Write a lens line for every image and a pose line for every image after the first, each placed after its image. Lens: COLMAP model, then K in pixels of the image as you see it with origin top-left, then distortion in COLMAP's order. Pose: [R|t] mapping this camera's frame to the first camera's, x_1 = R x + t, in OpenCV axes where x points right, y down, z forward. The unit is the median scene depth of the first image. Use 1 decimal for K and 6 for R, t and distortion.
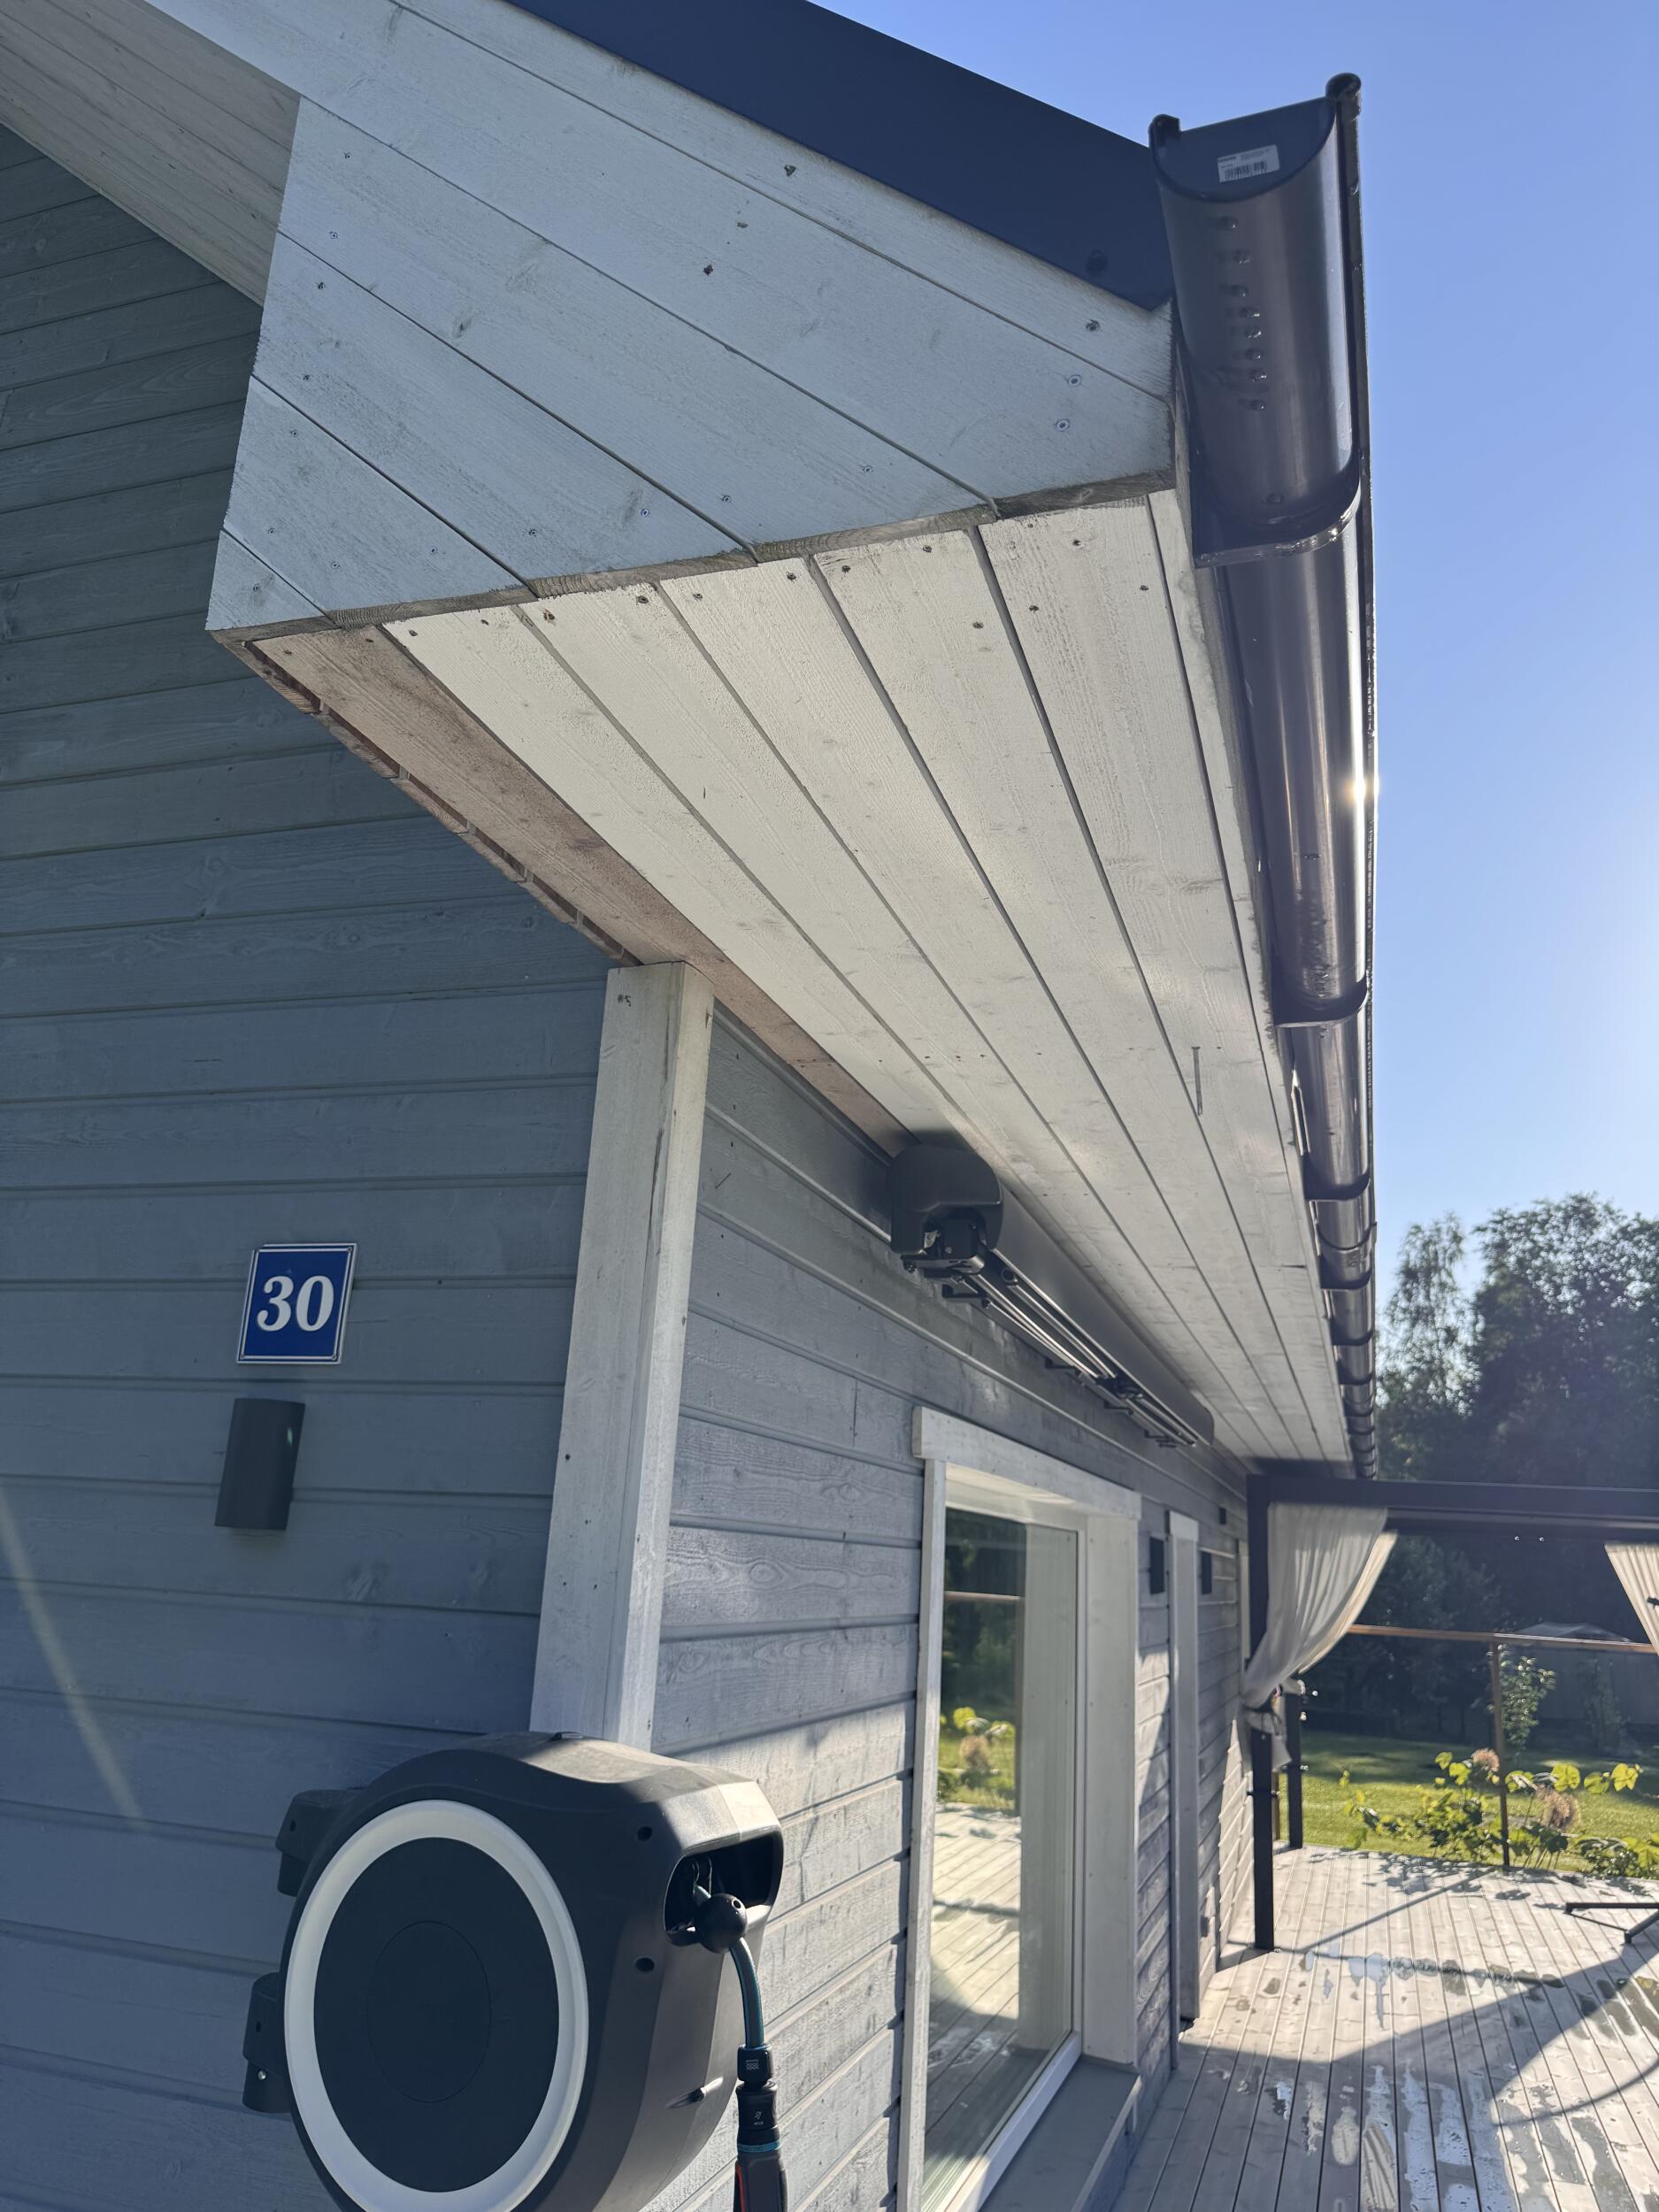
lens RADIAL K [[1553.9, 0, 833.2], [0, 1553.9, 1096.6], [0, 0, 1]] dist [0.060216, -0.078435]
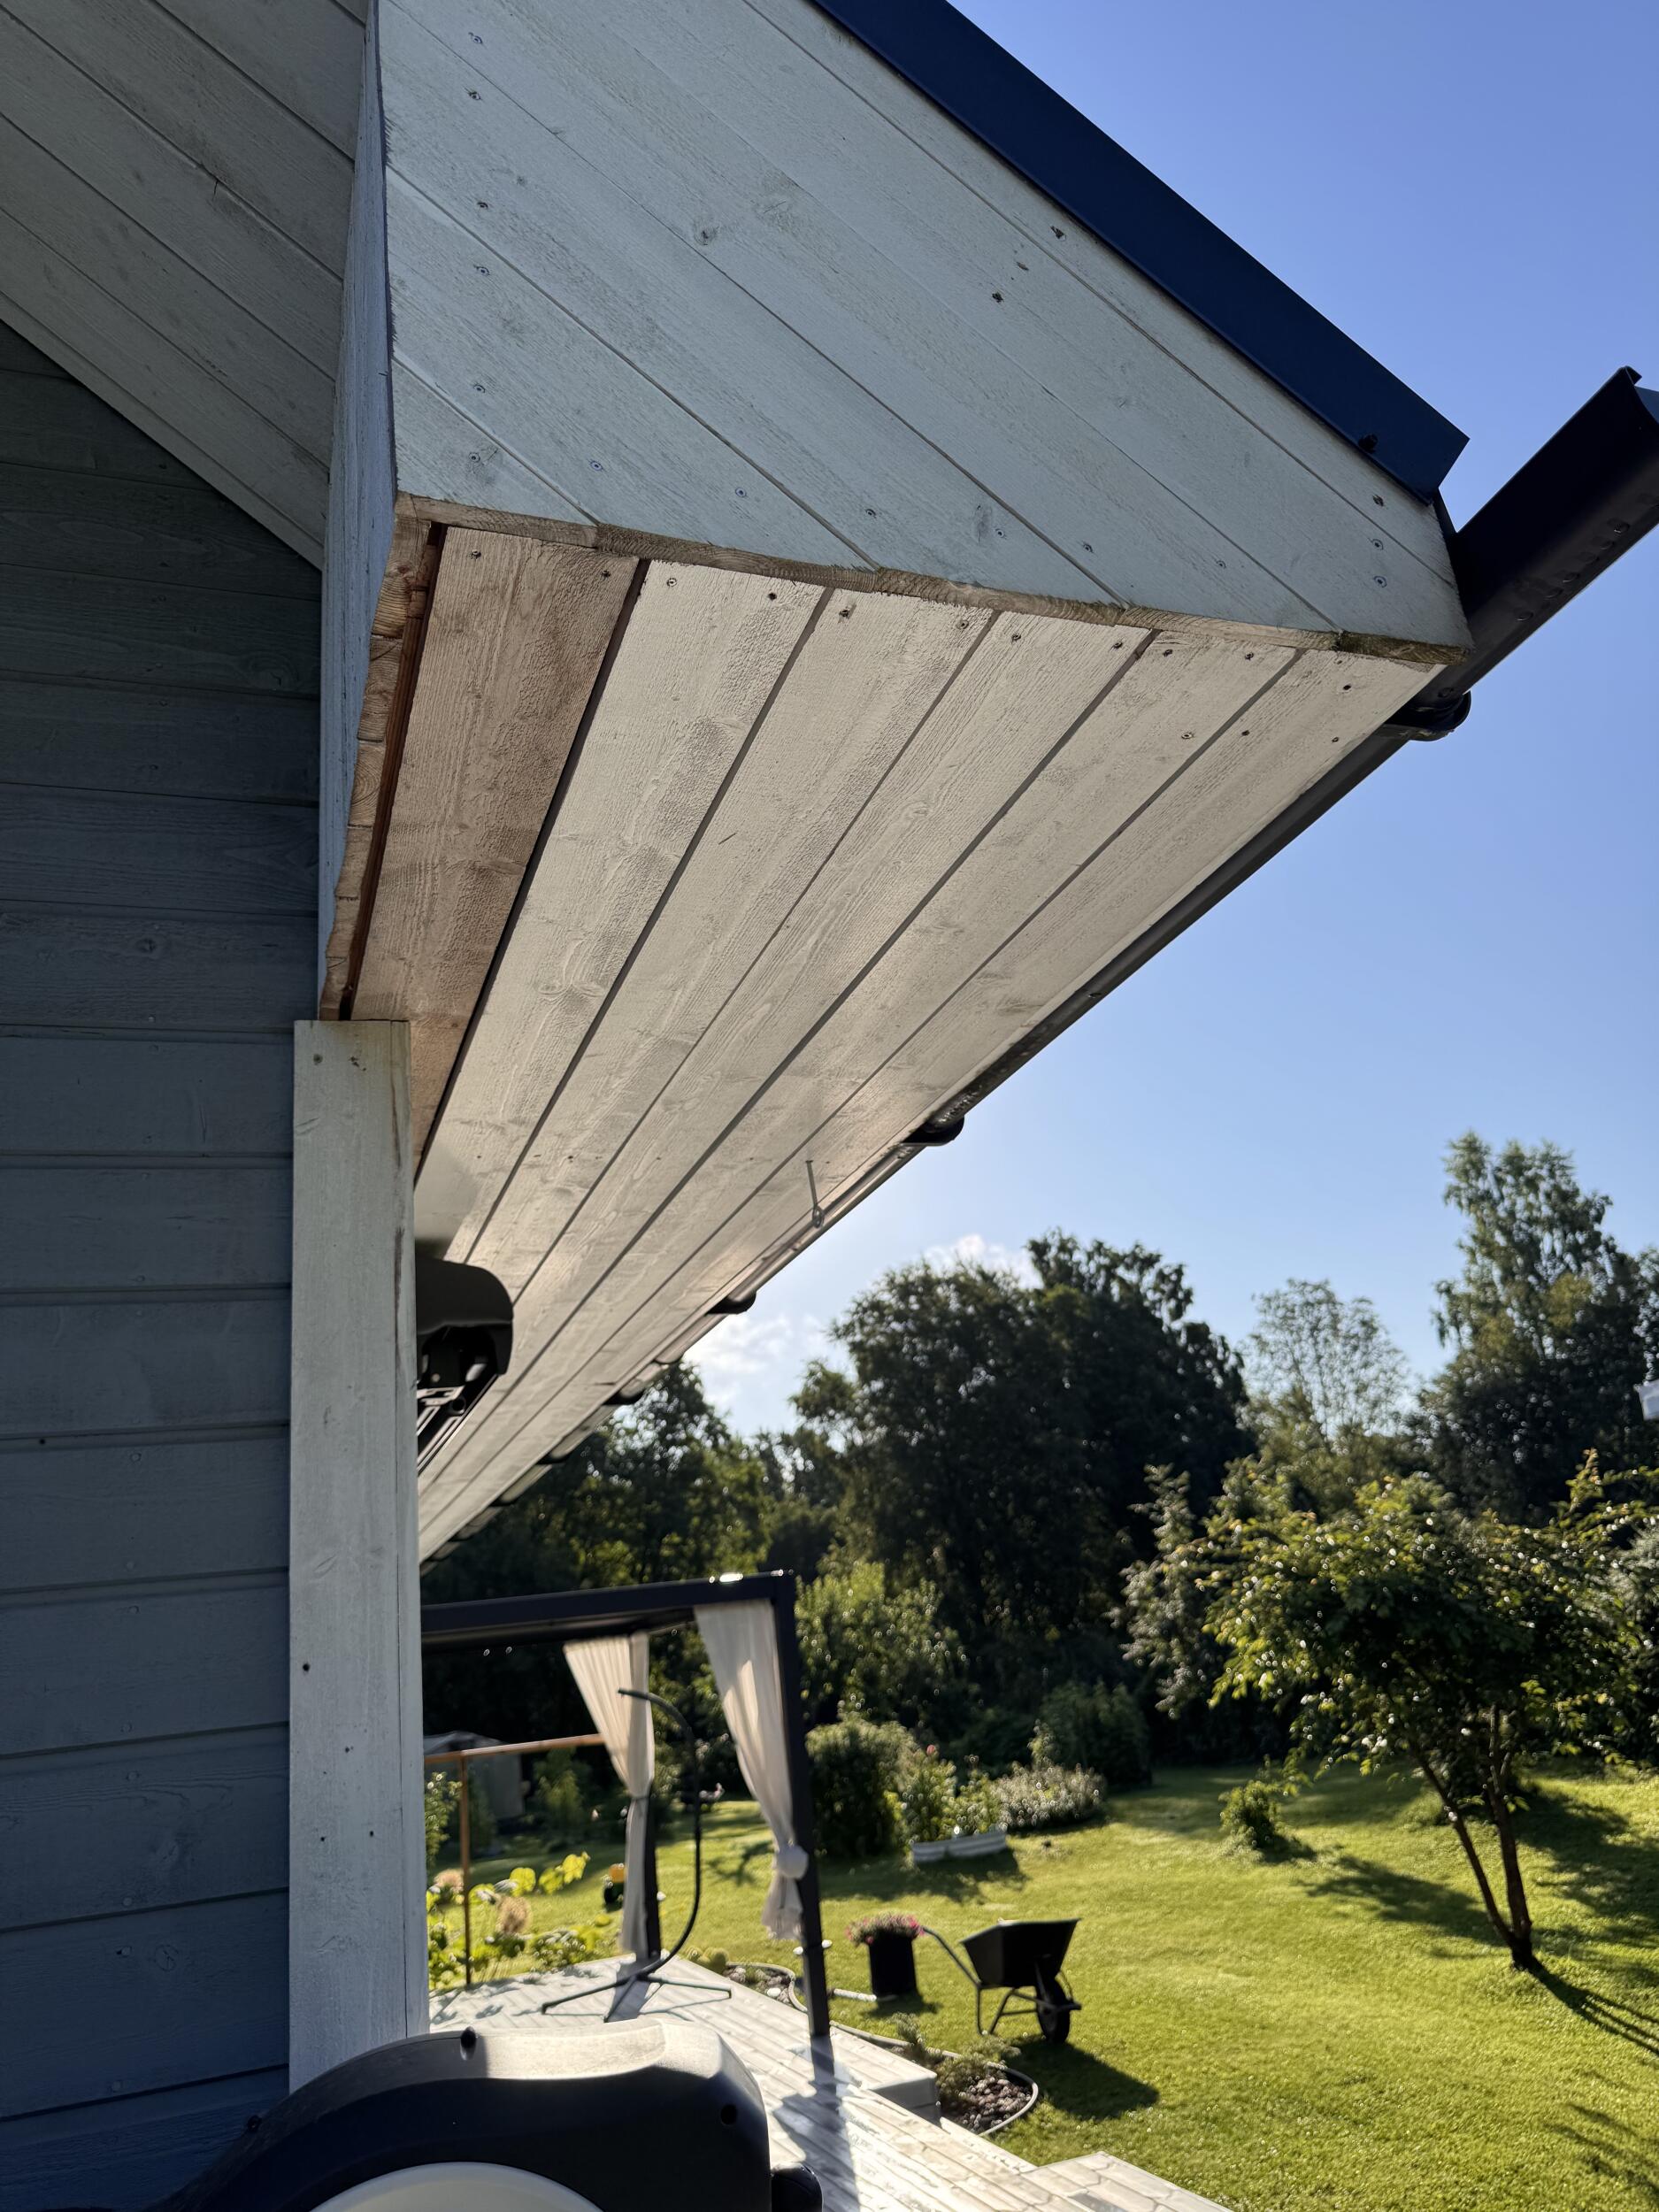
lens RADIAL K [[1589.6, 0, 830.5], [0, 1589.6, 1109.3], [0, 0, 1]] dist [-0.000032, -0.001478]
pose [[0.770476, 0.074680, 0.633080, -0.438396], [-0.030964, 0.996326, -0.079847, 0.016946], [-0.636717, 0.041918, 0.769958, 0.223816]]
